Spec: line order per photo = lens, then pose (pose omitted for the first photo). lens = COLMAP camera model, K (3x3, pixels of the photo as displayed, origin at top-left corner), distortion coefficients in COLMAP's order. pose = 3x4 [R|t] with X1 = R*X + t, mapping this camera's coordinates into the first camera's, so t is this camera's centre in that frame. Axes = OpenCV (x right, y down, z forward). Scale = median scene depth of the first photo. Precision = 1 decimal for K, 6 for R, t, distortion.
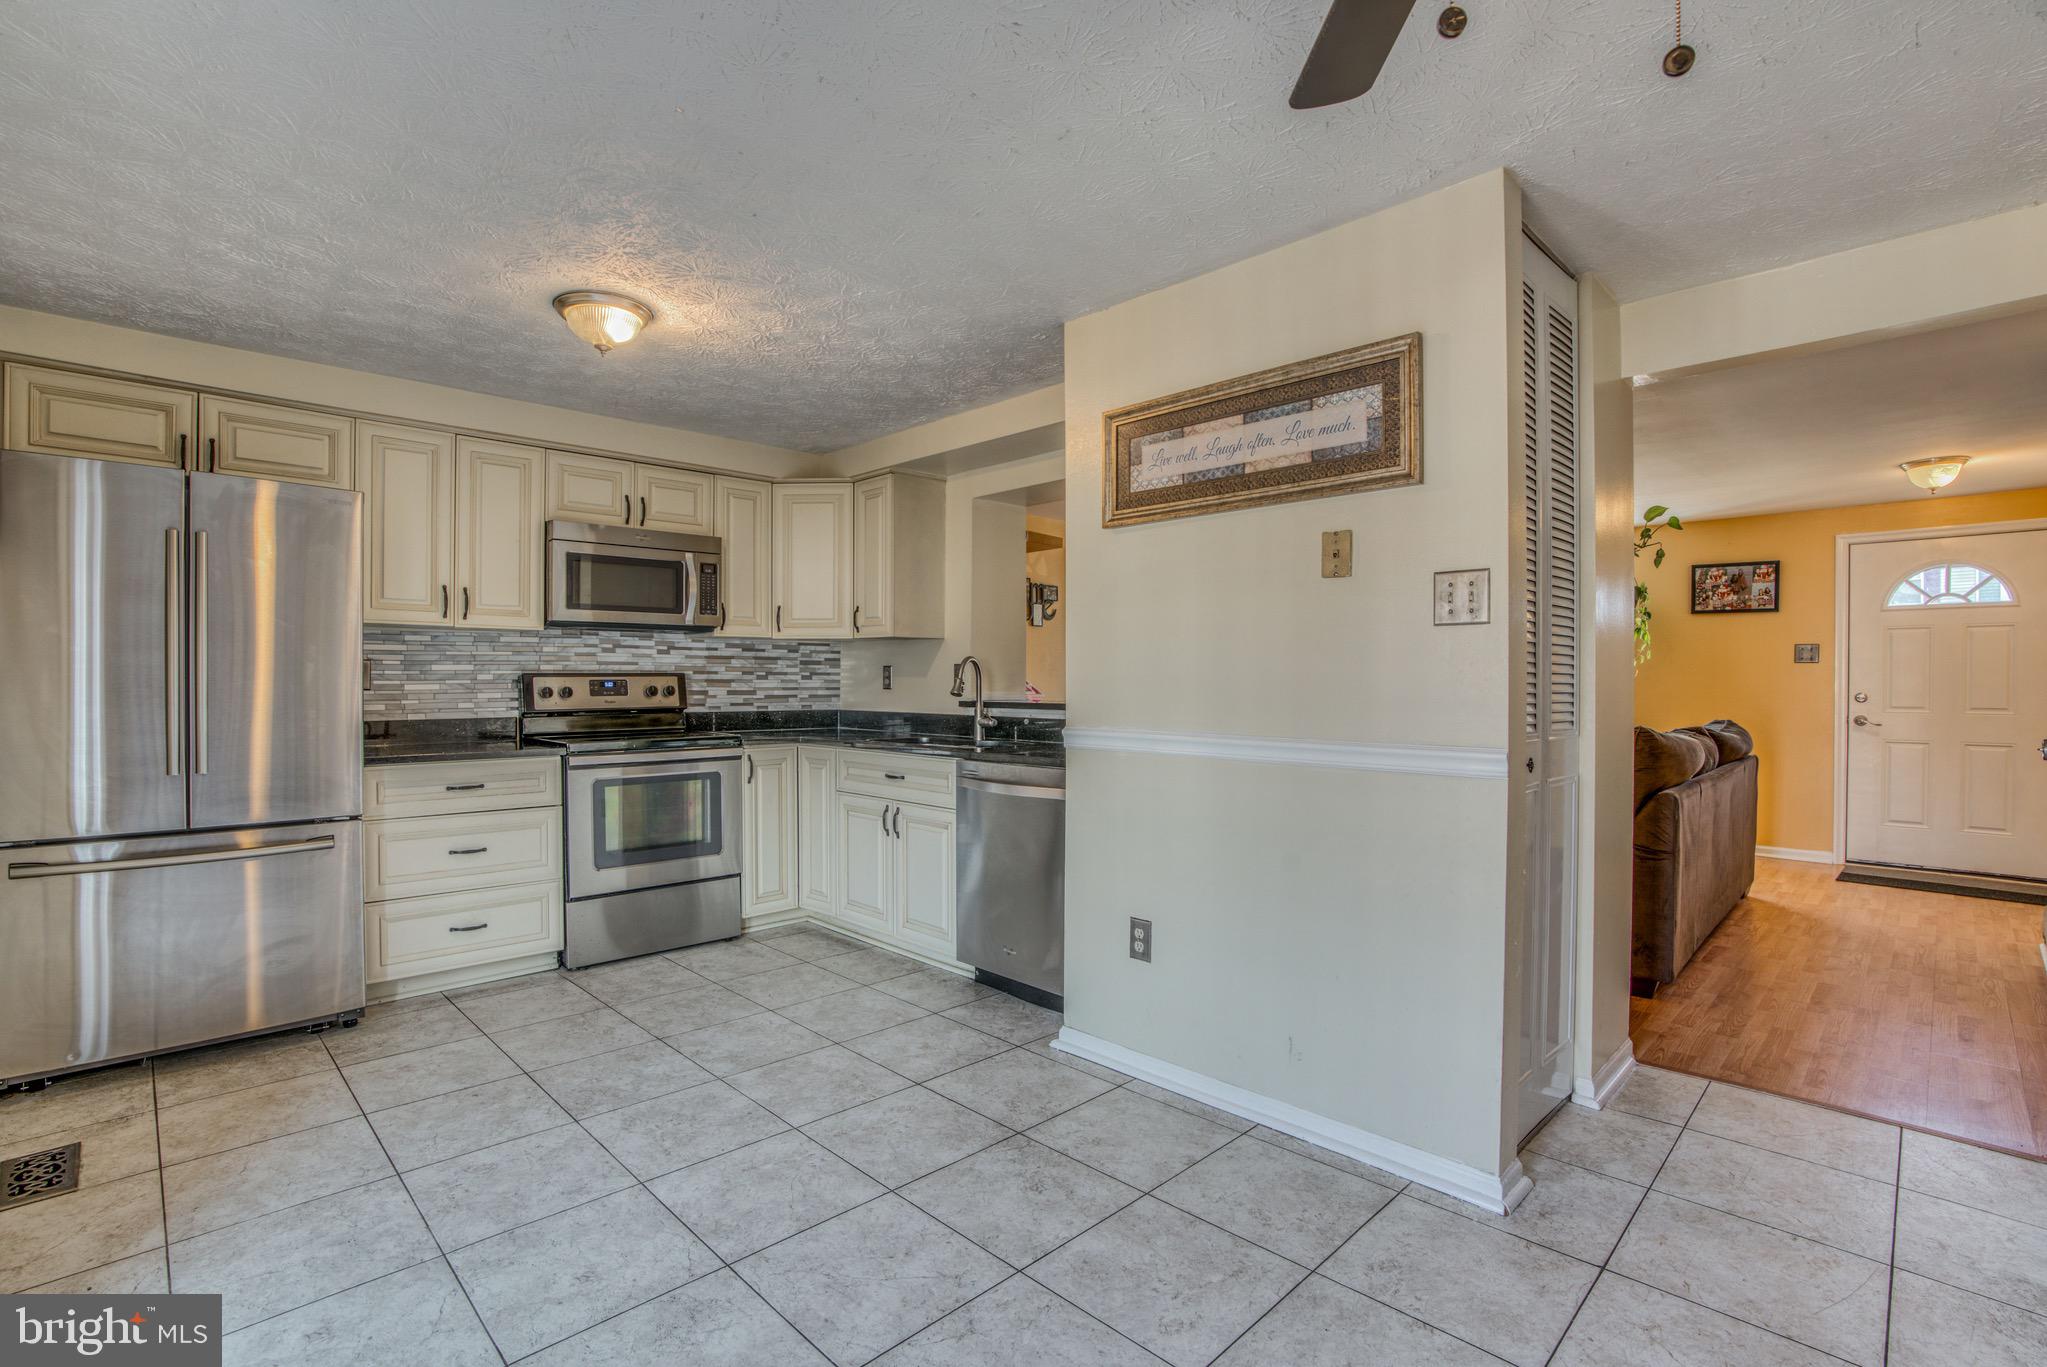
lens RADIAL K [[944.1, 0, 1003.0], [0, 944.1, 691.7], [0, 0, 1]] dist [-0.068077, 0.026681]
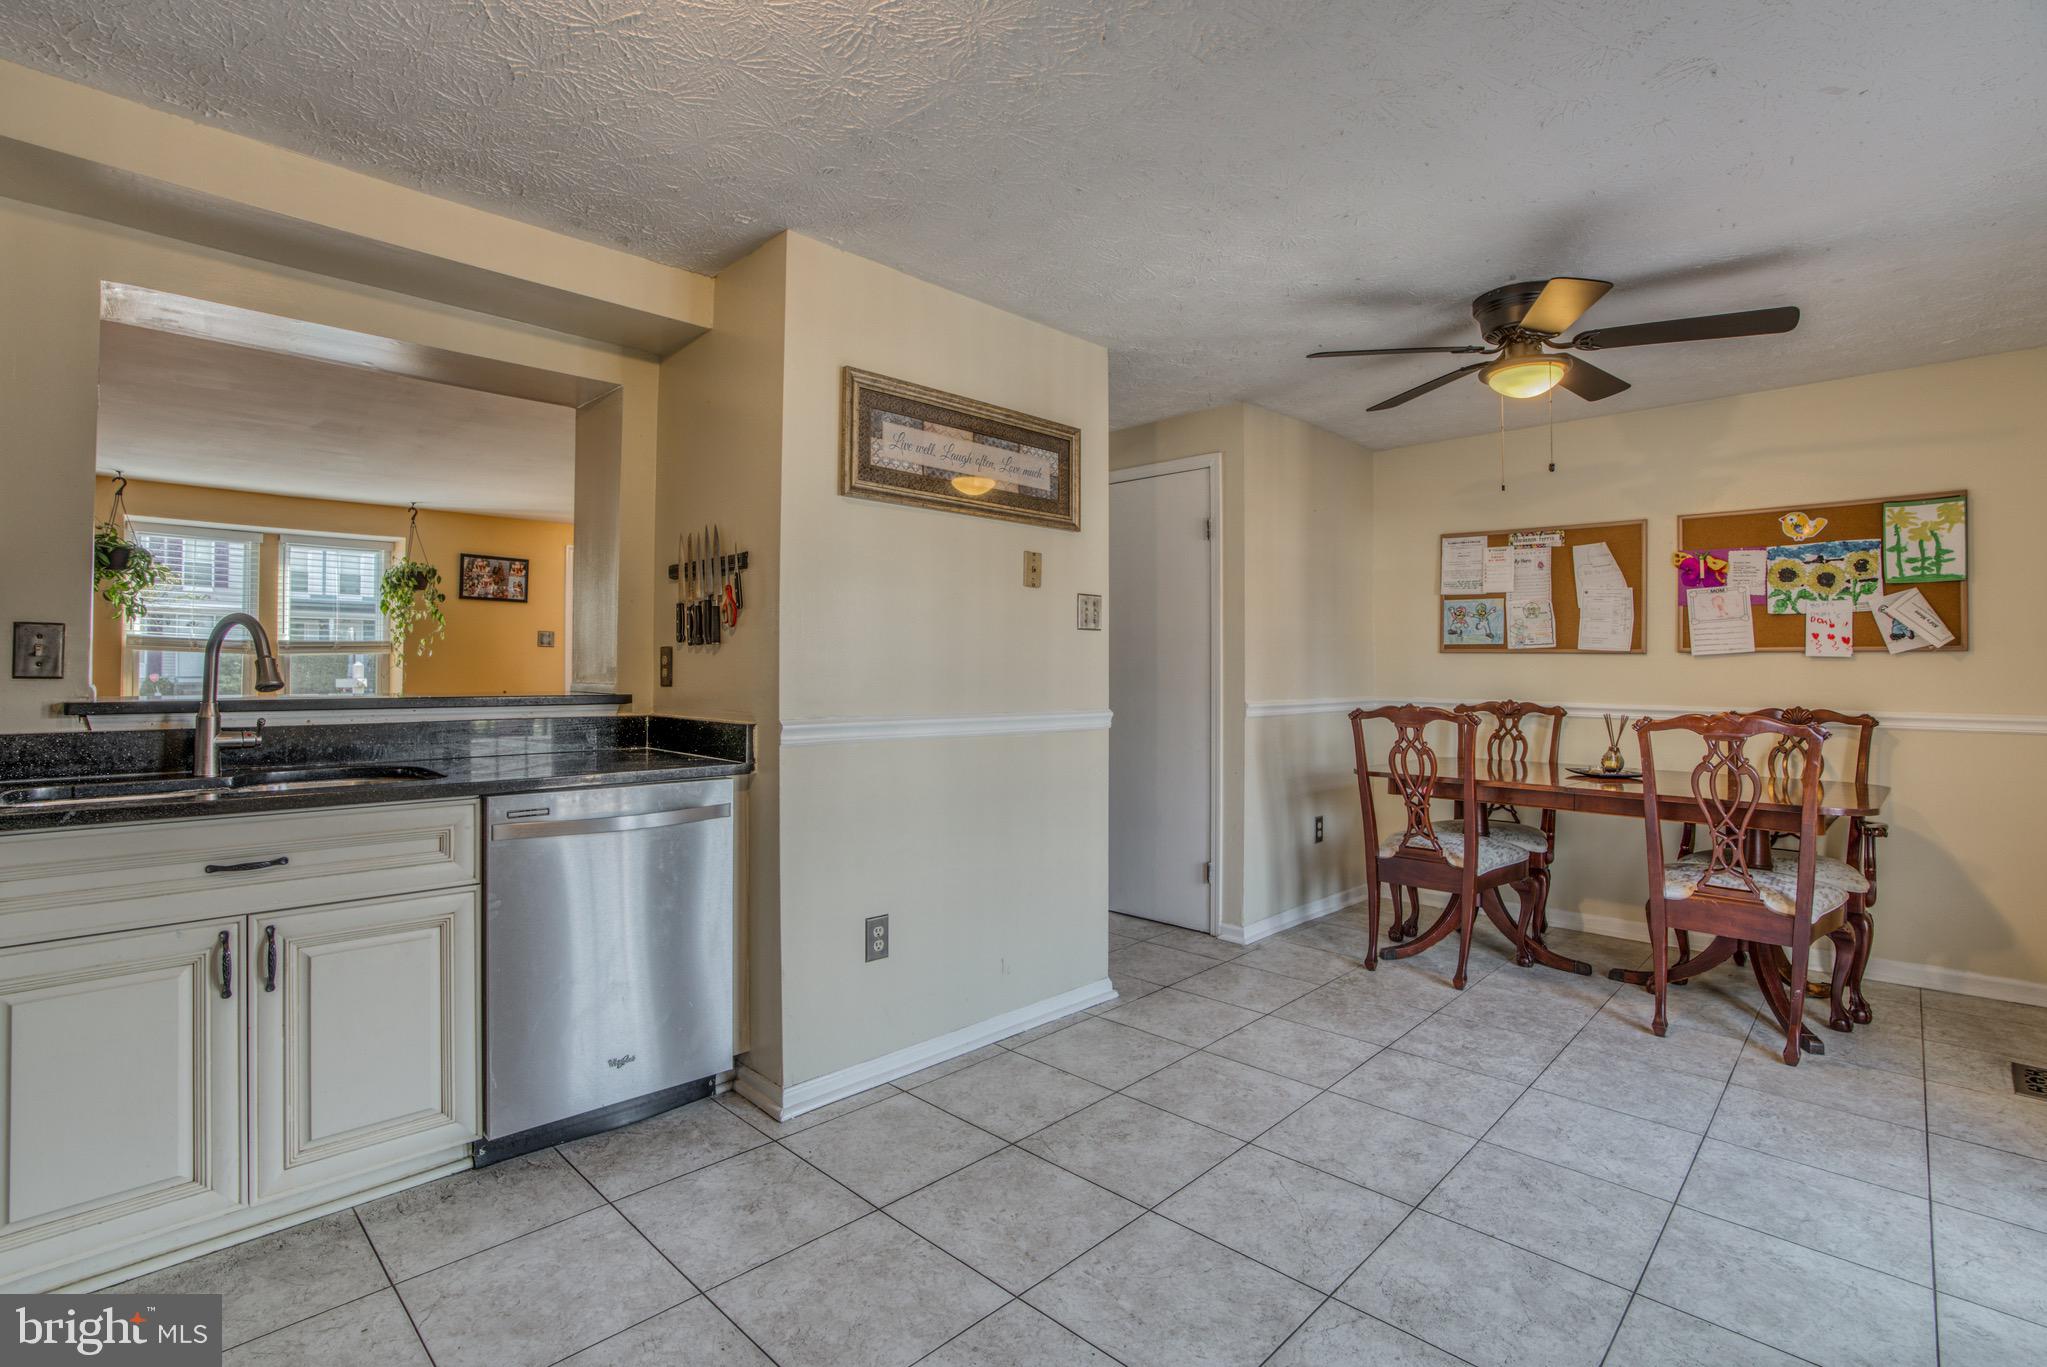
lens RADIAL K [[953.6, 0, 1003.1], [0, 953.6, 659.1], [0, 0, 1]] dist [-0.073249, 0.029220]
pose [[-0.018074, 0.006248, 0.999817, -0.592660], [0.003751, 0.999974, -0.006181, -0.008460], [-0.999830, 0.003639, -0.018097, 0.647299]]
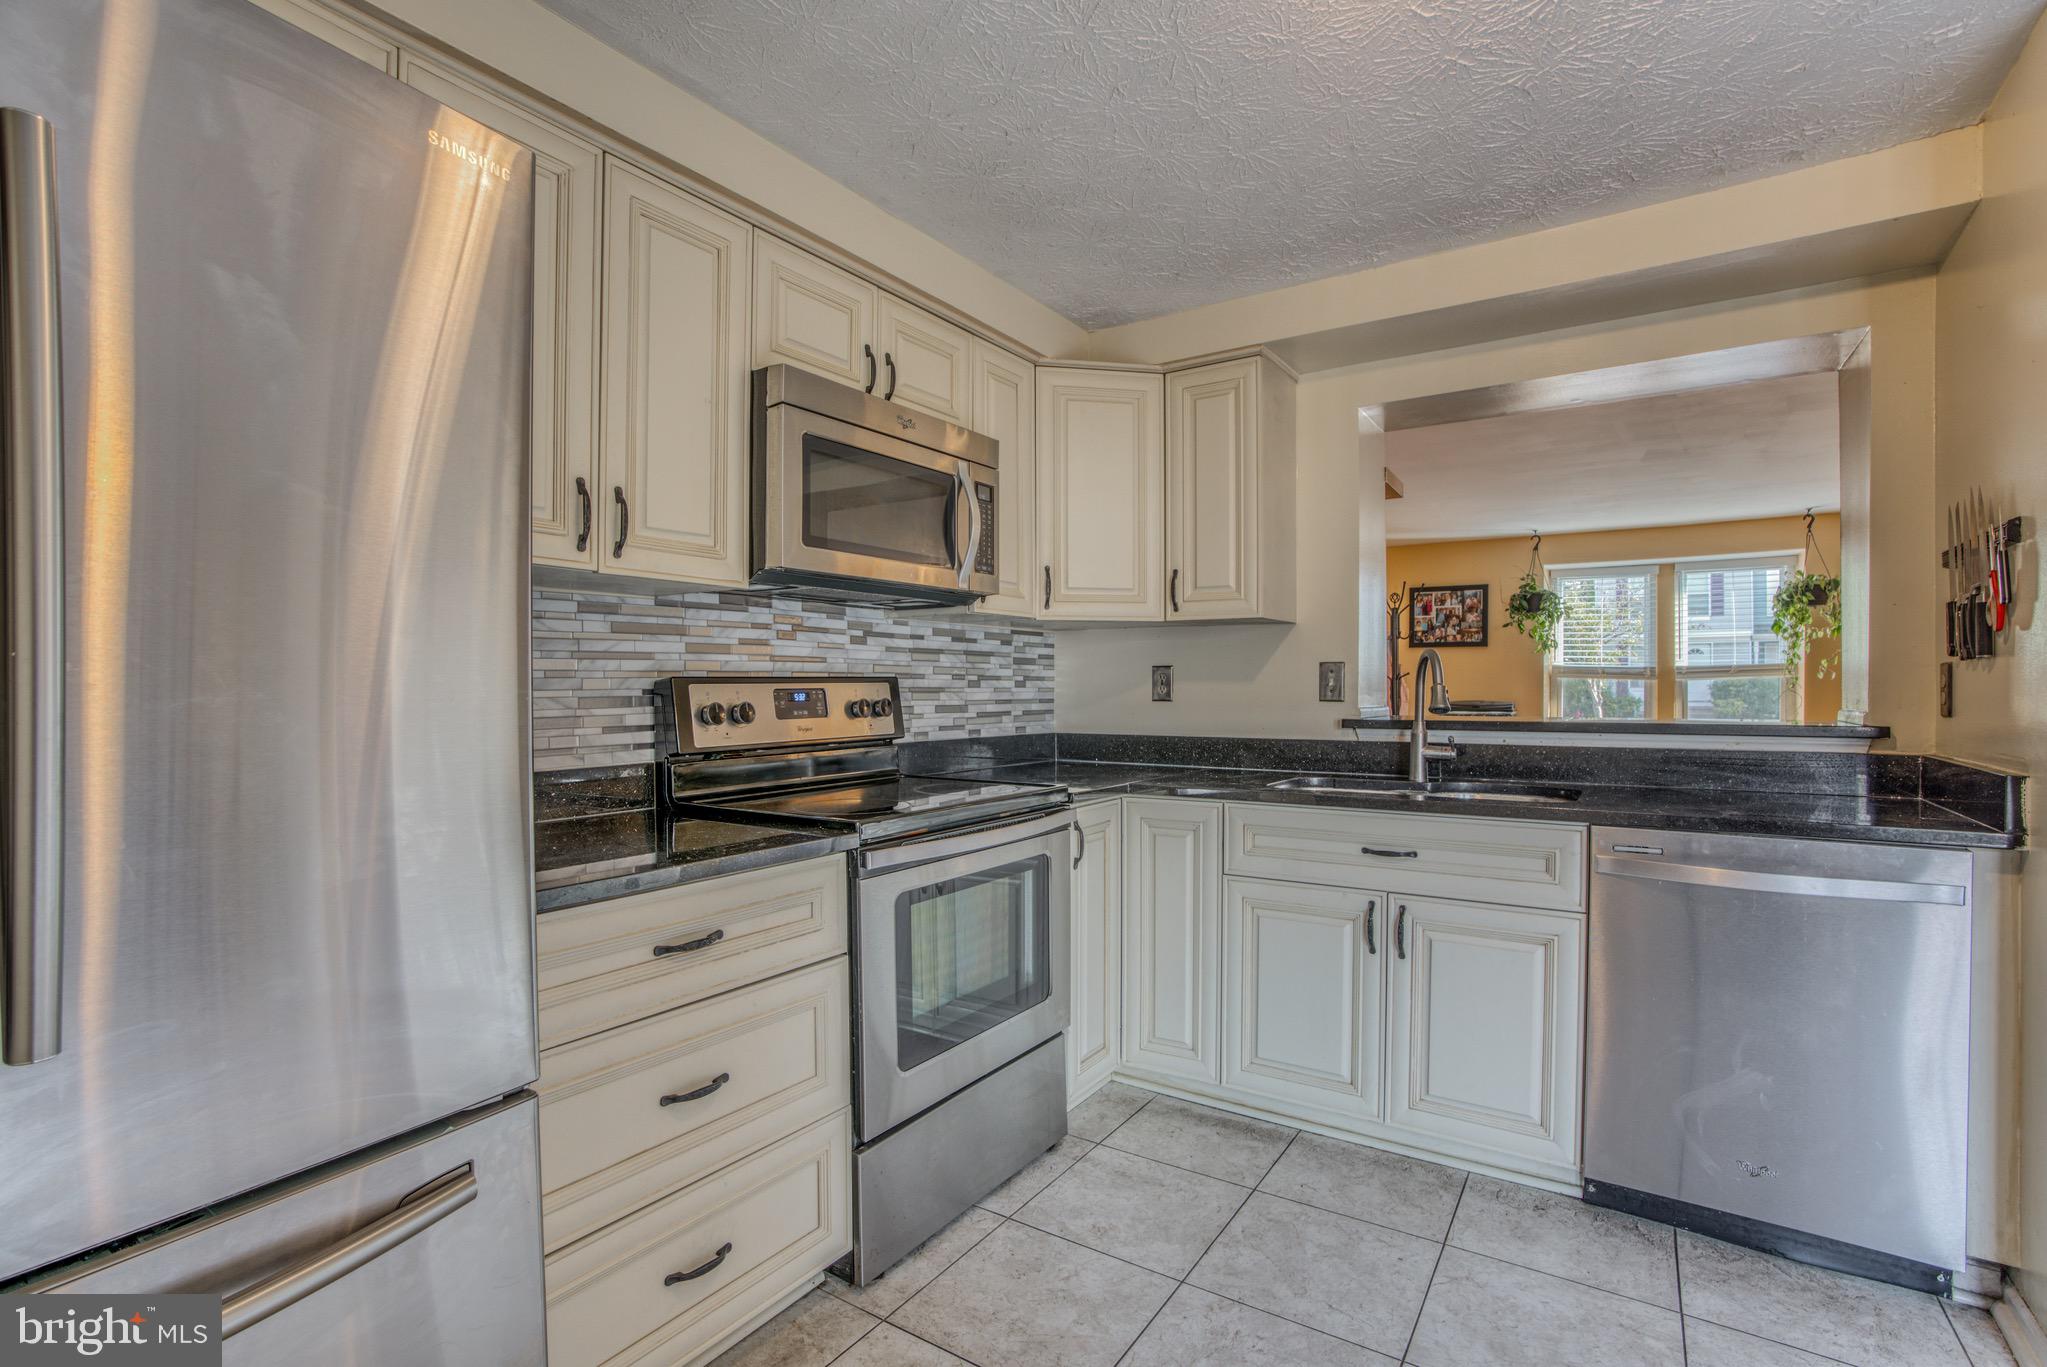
lens RADIAL K [[944.1, 0, 1009.9], [0, 944.1, 698.4], [0, 0, 1]] dist [-0.068093, 0.025748]
pose [[0.978965, -0.007121, 0.203904, -0.472048], [0.007130, 0.999974, 0.000690, -0.007469], [-0.203903, 0.000778, 0.978991, 0.495266]]
